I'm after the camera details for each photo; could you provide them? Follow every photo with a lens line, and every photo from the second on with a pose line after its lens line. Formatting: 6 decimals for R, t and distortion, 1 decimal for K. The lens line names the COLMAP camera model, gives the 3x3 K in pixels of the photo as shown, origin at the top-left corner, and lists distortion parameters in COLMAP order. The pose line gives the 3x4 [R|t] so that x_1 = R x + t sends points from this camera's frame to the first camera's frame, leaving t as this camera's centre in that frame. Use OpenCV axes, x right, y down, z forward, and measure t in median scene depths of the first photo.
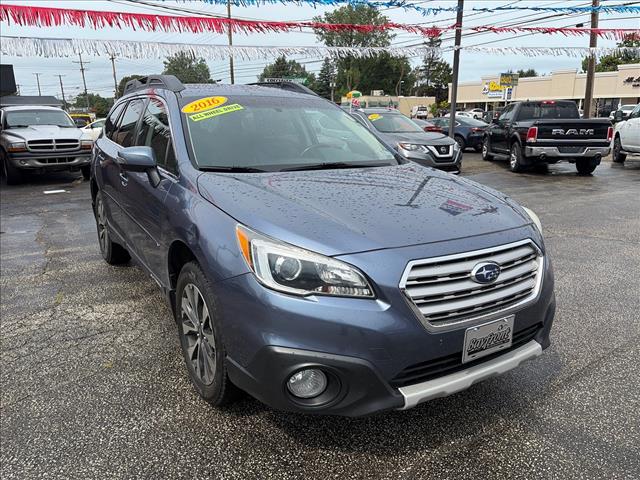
lens RADIAL K [[500.8, 0, 320.0], [0, 500.8, 240.0], [0, 0, 1]] dist [0.048462, -0.069609]
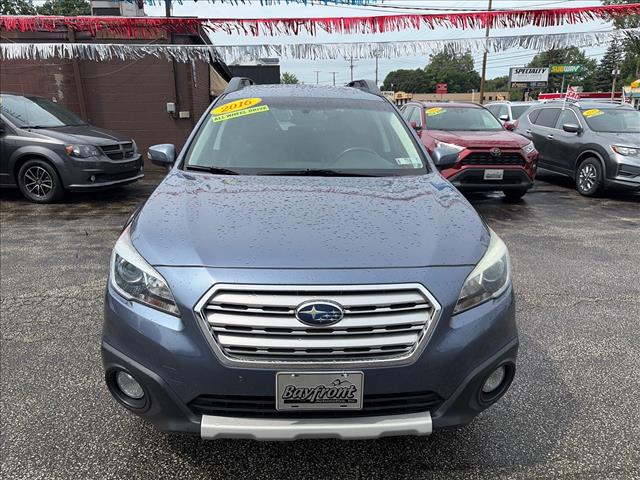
lens RADIAL K [[500.8, 0, 320.0], [0, 500.8, 240.0], [0, 0, 1]] dist [0.048462, -0.069609]
pose [[0.862250, 0.131901, -0.489006, 0.688576], [-0.124407, 0.991071, 0.047961, -0.092229], [0.490966, 0.019482, 0.870961, 0.253675]]
